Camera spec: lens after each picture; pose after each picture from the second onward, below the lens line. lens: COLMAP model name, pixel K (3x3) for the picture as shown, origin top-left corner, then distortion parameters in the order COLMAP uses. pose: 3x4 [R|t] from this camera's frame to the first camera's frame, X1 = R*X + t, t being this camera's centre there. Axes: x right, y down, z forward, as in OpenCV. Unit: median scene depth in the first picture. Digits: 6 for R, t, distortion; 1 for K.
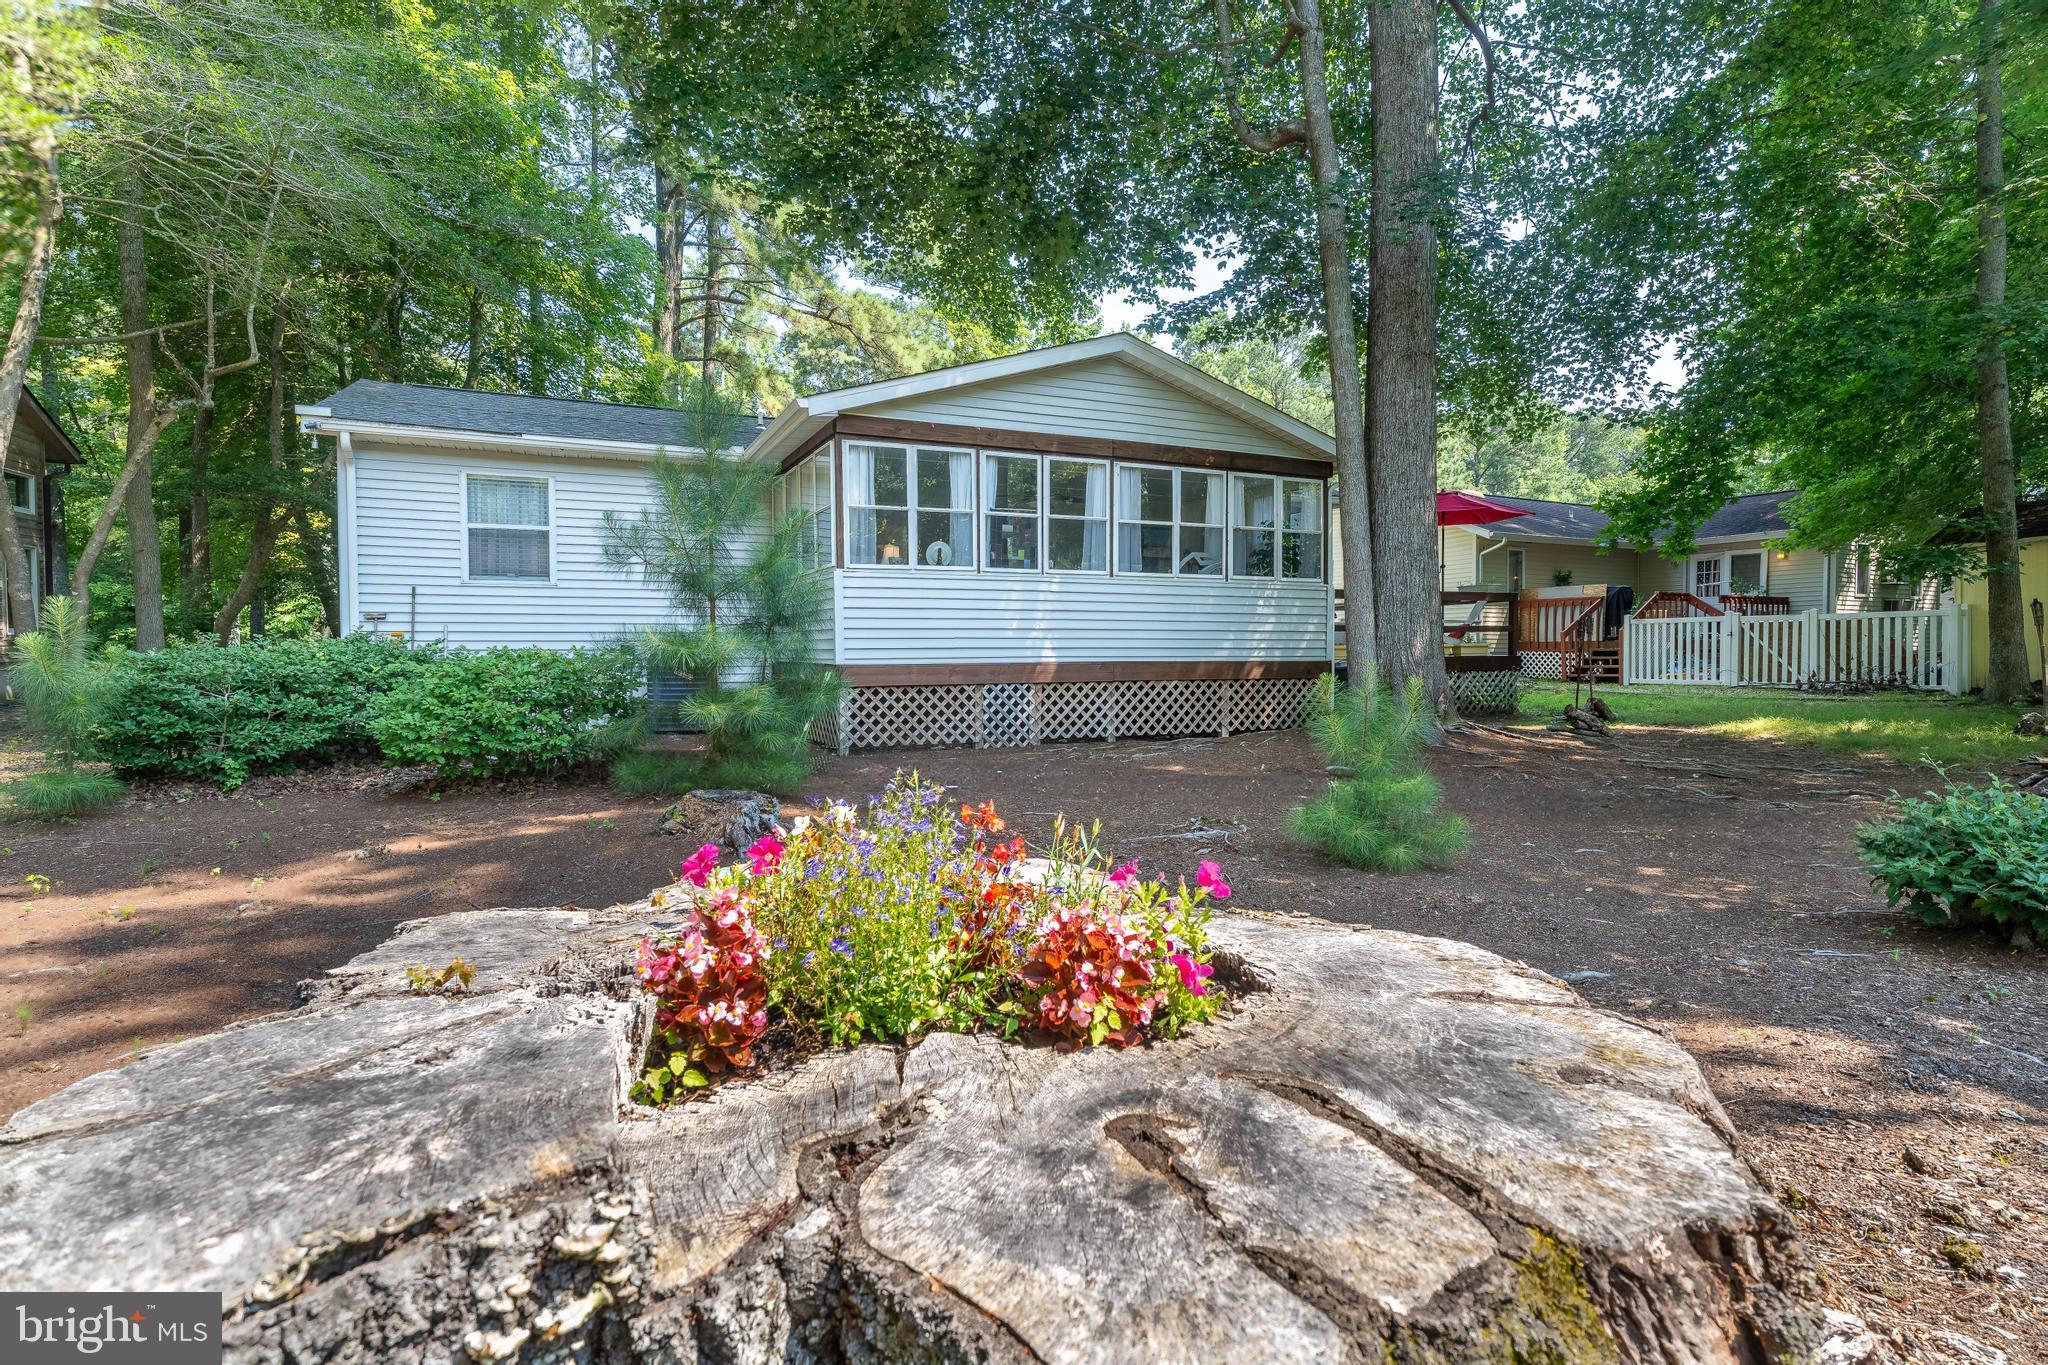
lens RADIAL K [[1023.1, 0, 1026.6], [0, 1023.1, 682.4], [0, 0, 1]] dist [-0.003445, -0.002823]
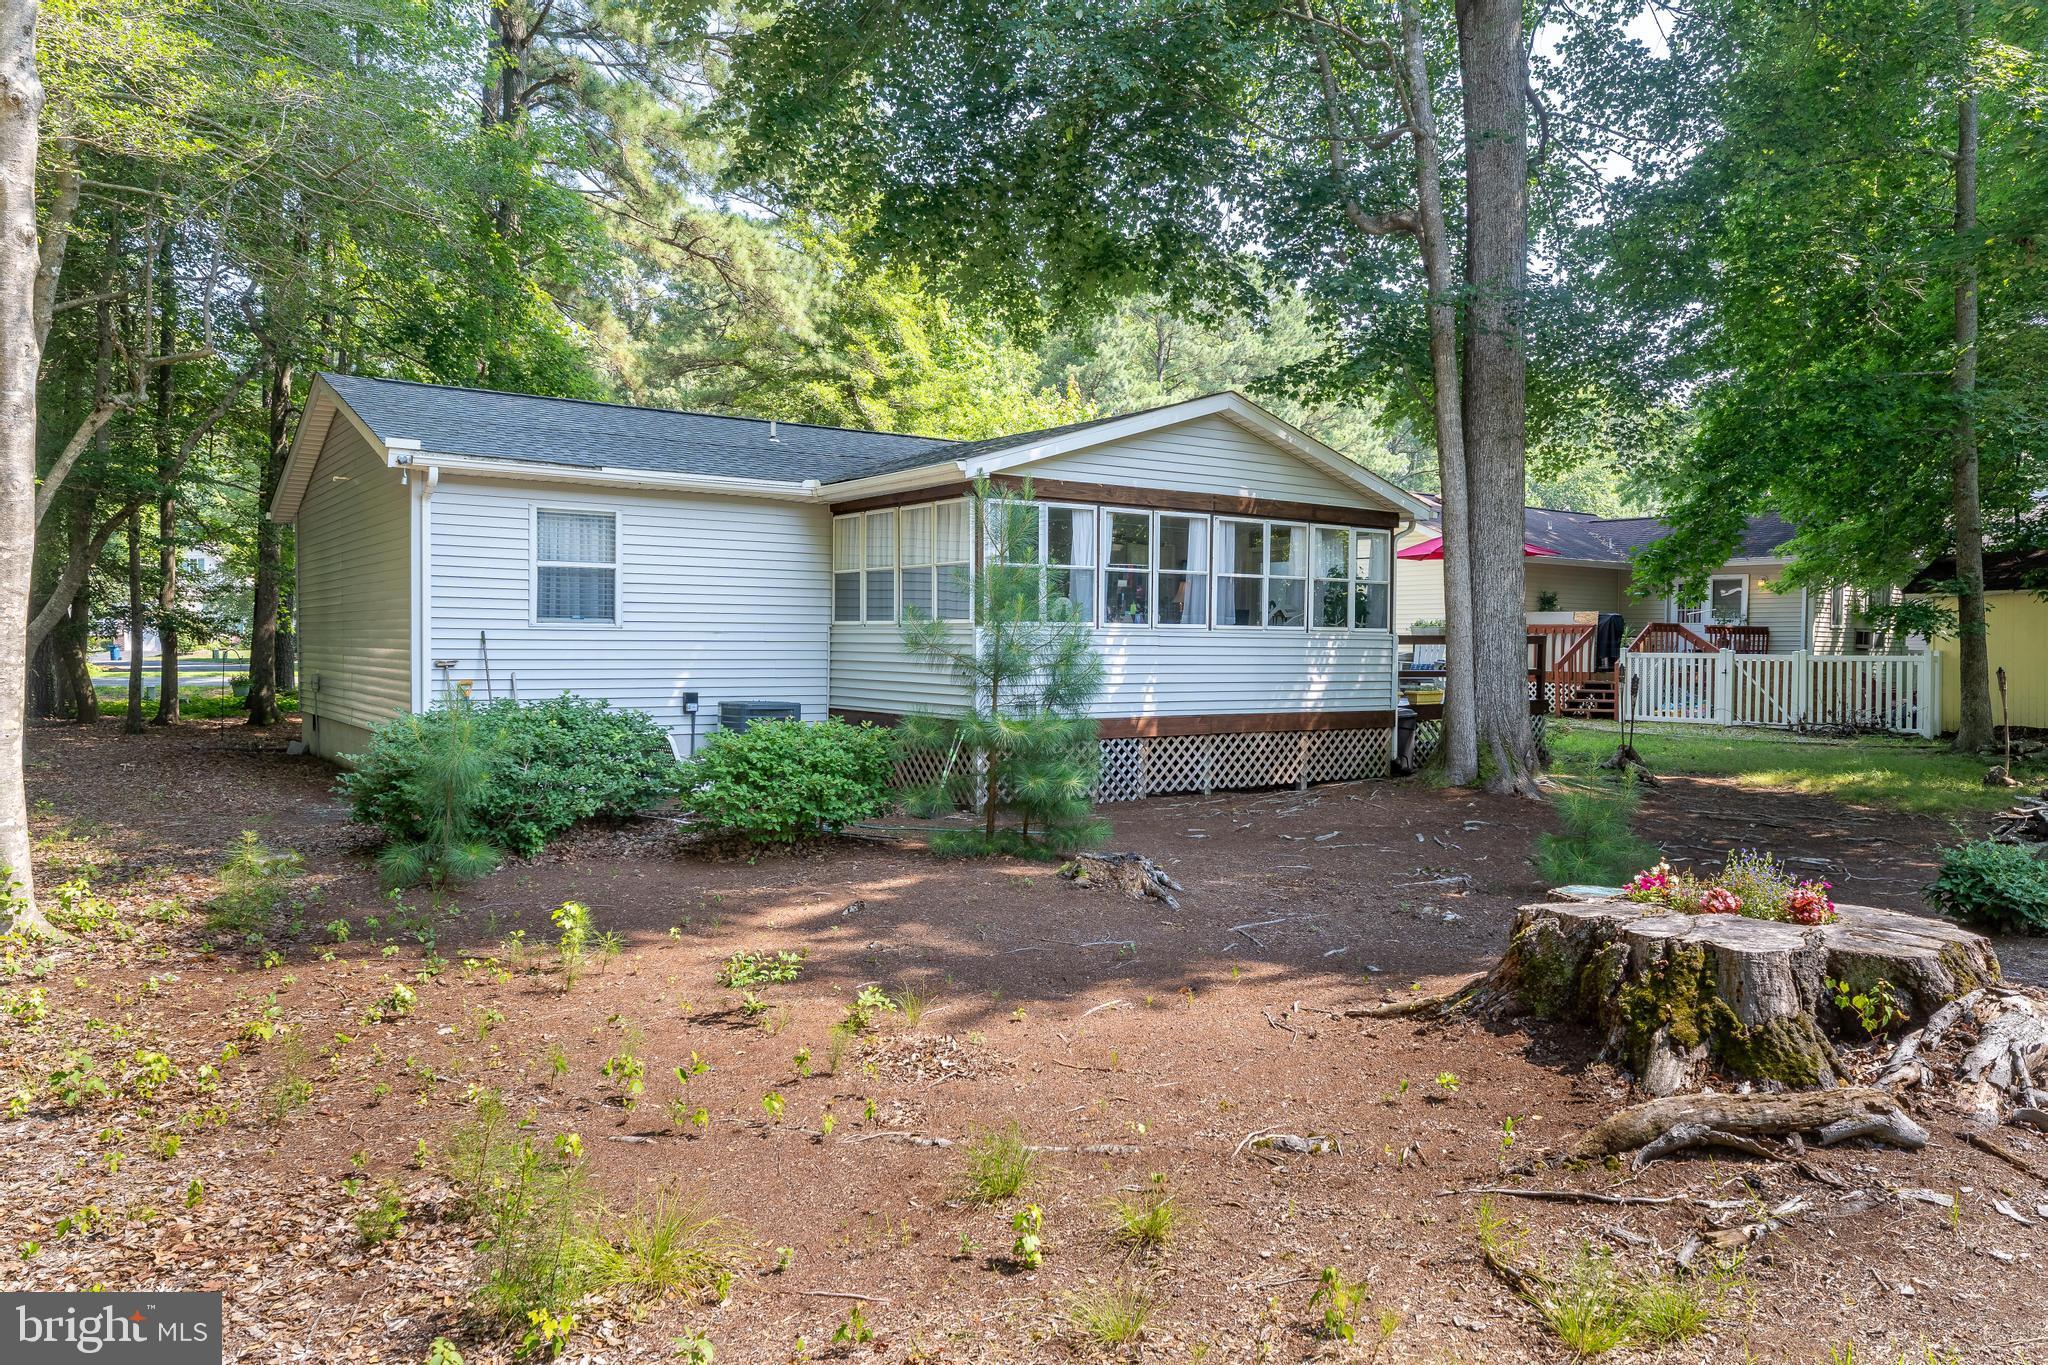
lens RADIAL K [[1439.1, 0, 1019.0], [0, 1439.1, 676.1], [0, 0, 1]] dist [-0.009284, 0.006868]
pose [[0.982022, 0.008475, 0.188578, -0.354470], [-0.007696, 0.999959, -0.004864, -0.048129], [-0.188611, 0.003326, 0.982046, -0.338188]]
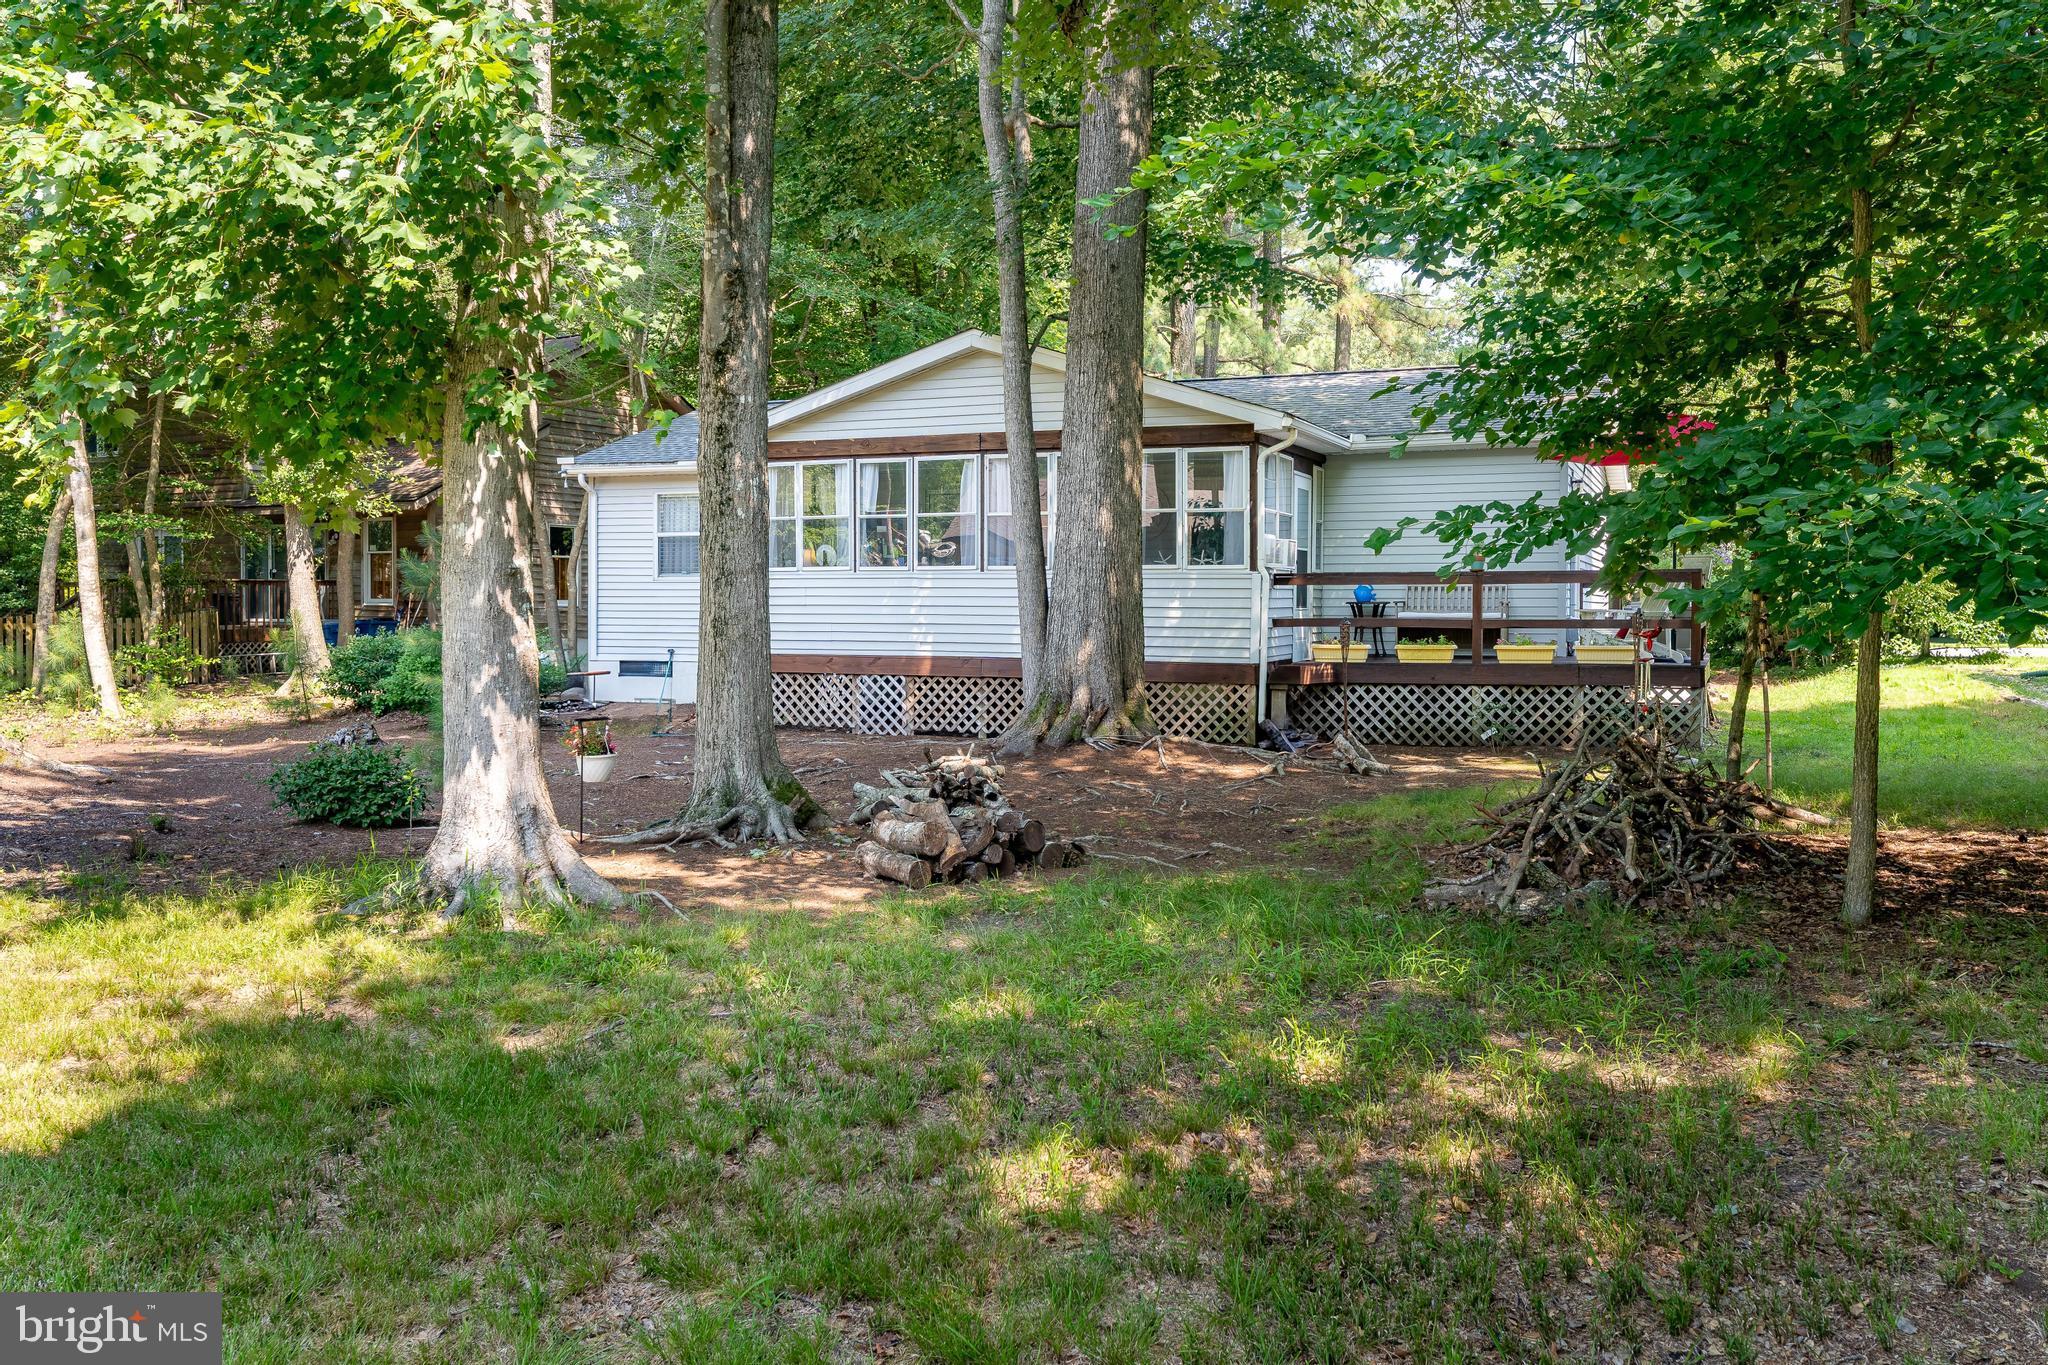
lens RADIAL K [[1572.4, 0, 1039.0], [0, 1572.4, 686.7], [0, 0, 1]] dist [-0.001338, -0.000360]
pose [[0.681084, 0.045640, -0.730781, 1.198081], [-0.027166, 0.998943, 0.037068, -0.047969], [0.731701, -0.005394, 0.681604, 0.002251]]
